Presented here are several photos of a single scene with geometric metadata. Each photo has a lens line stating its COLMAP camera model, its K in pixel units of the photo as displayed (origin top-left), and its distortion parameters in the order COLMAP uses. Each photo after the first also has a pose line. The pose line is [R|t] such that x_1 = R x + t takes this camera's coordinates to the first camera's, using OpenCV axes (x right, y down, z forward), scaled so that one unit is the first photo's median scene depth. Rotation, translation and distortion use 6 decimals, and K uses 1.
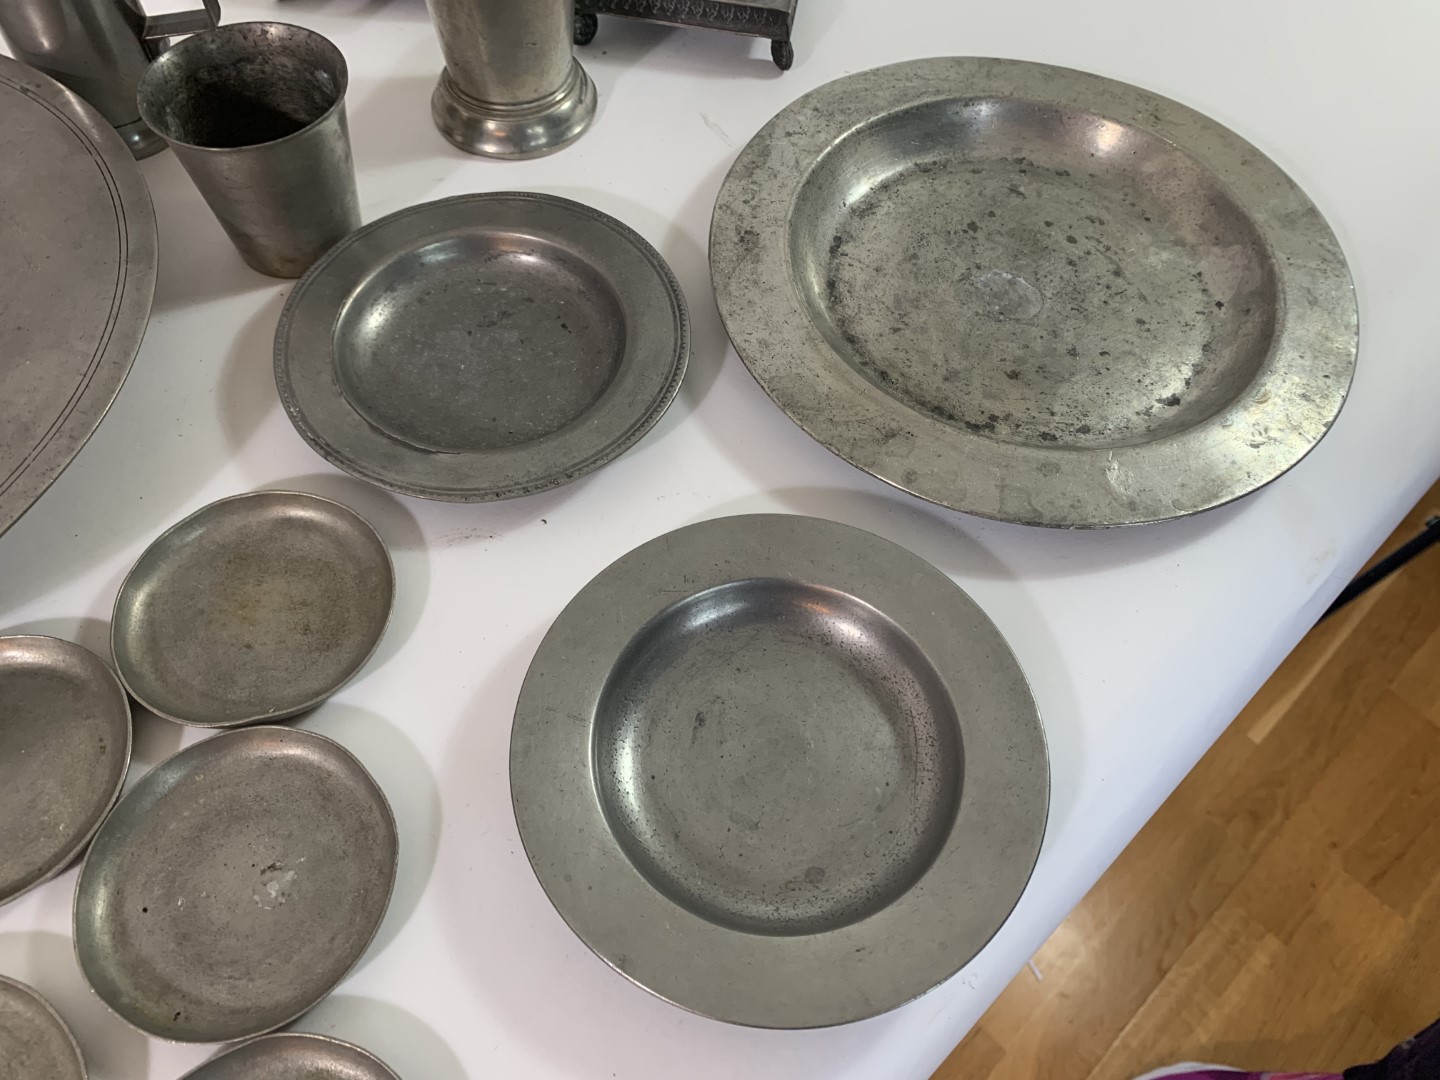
lens RADIAL K [[1091.4, 0, 713.0], [0, 1091.4, 534.3], [0, 0, 1]] dist [0.038788, -0.041818]
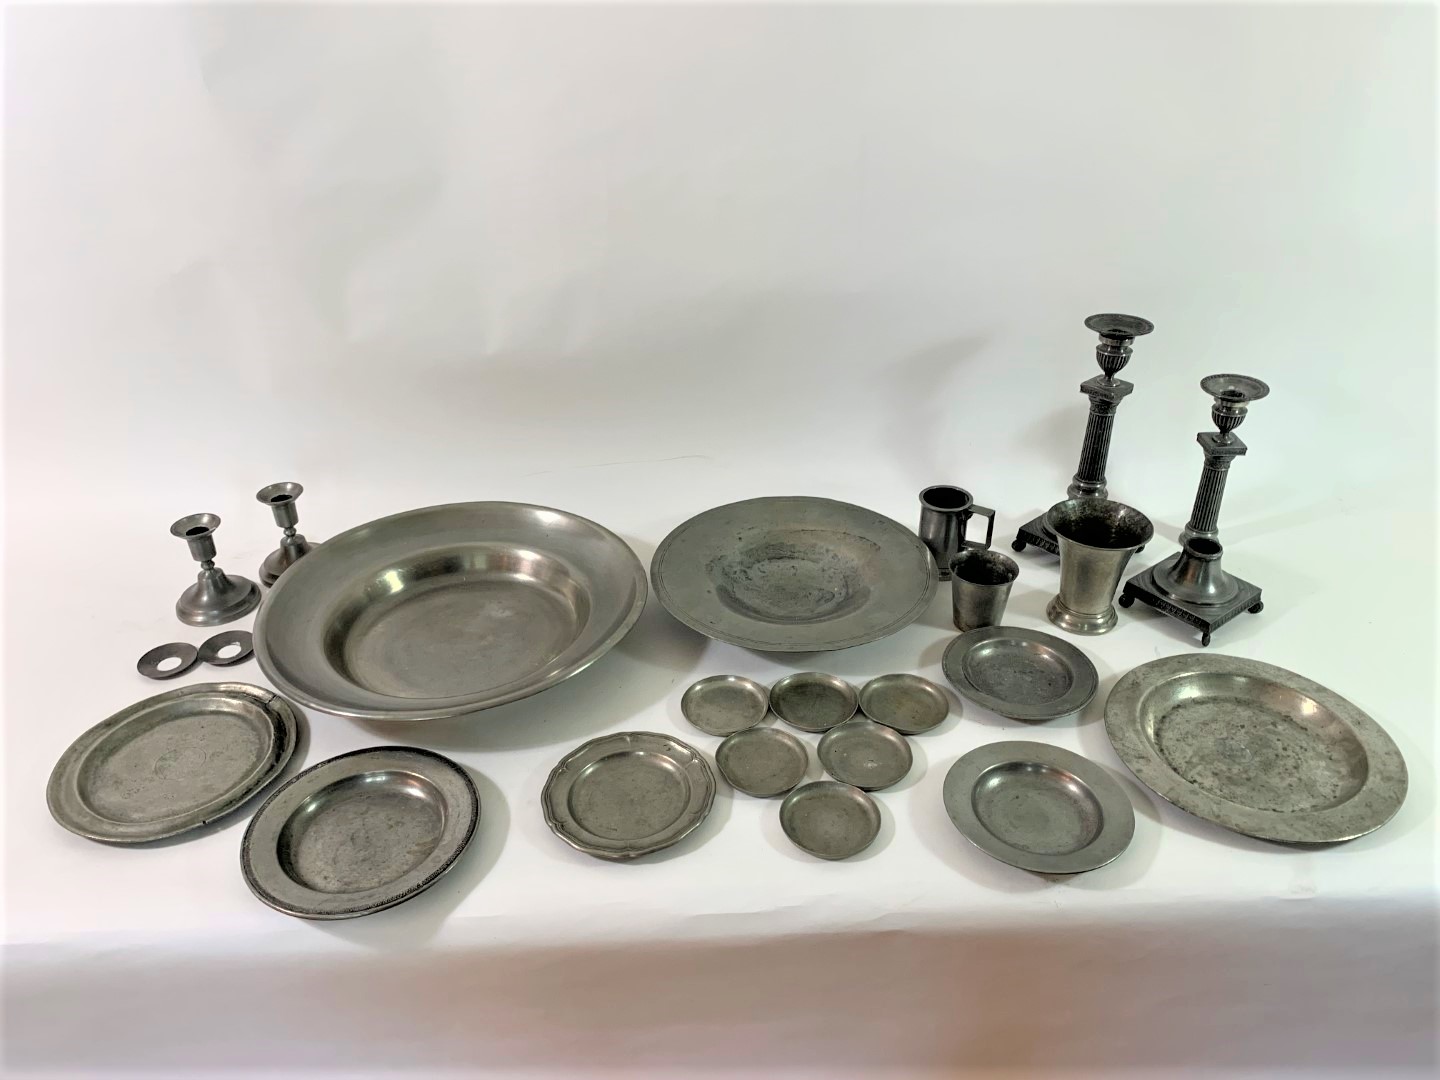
lens RADIAL K [[1091.4, 0, 721.7], [0, 1091.4, 573.5], [0, 0, 1]] dist [0.038788, -0.041818]
pose [[0.747180, 0.330917, -0.576382, 0.701943], [-0.547627, 0.797940, -0.251784, 0.687498], [0.376599, 0.503771, 0.777424, -1.453754]]
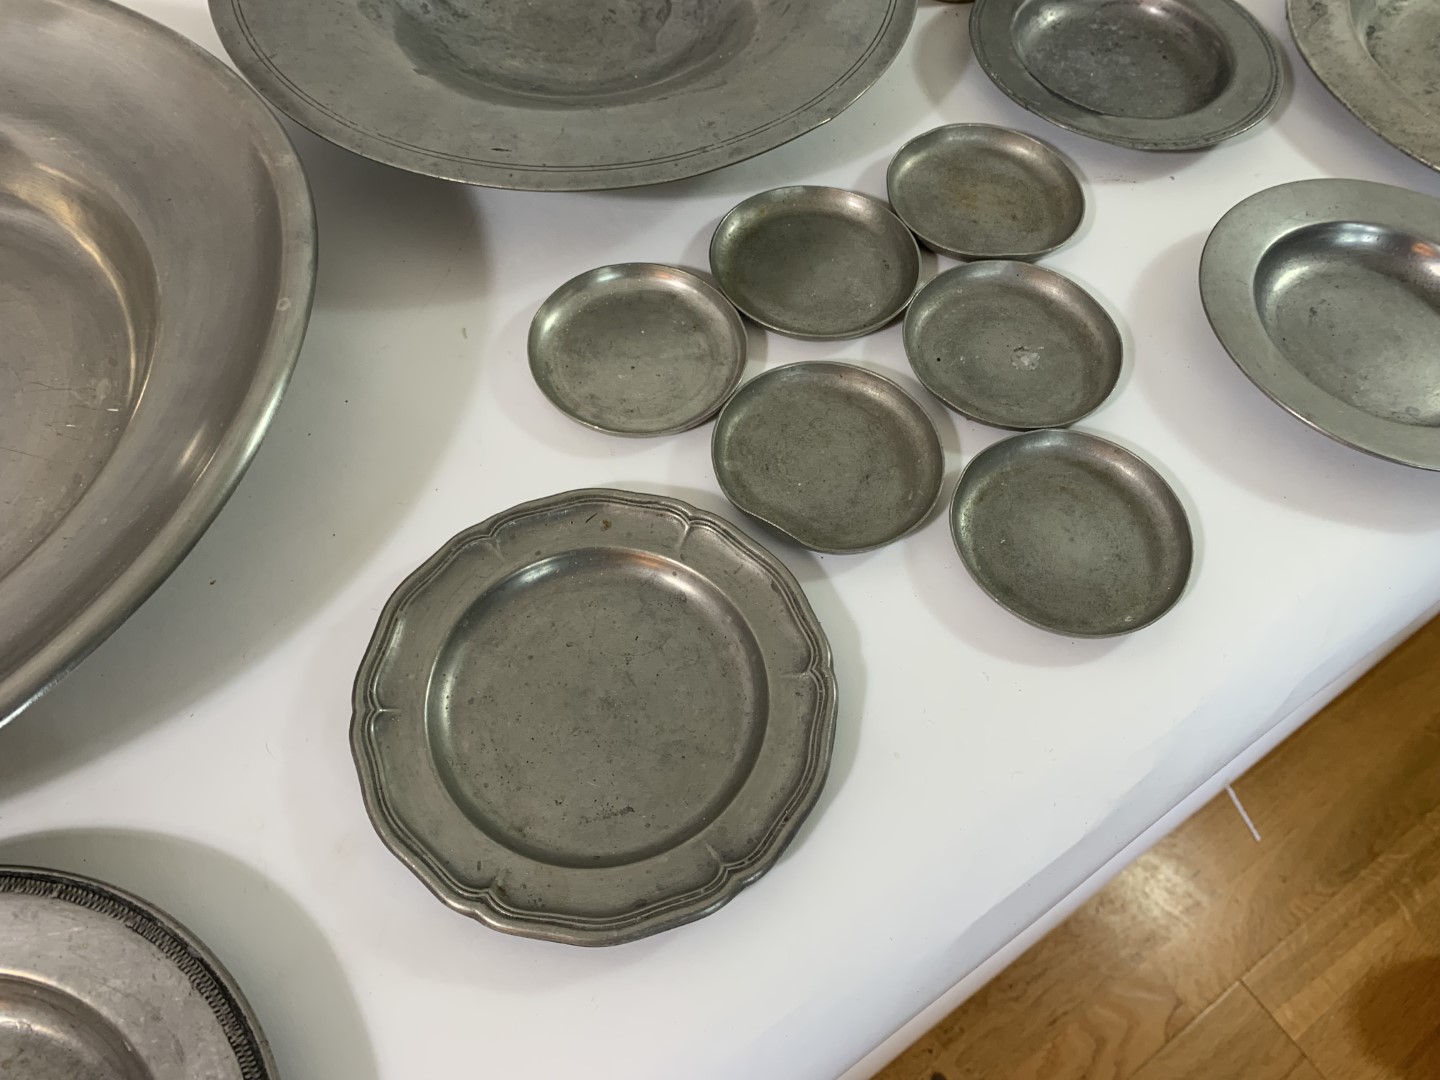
lens RADIAL K [[1091.4, 0, 721.5], [0, 1091.4, 533.9], [0, 0, 1]] dist [0.038788, -0.041818]
pose [[0.987192, 0.143815, -0.069066, -0.490230], [-0.144318, 0.989529, -0.002333, 0.450383], [0.068007, 0.012271, 0.997609, -0.325063]]
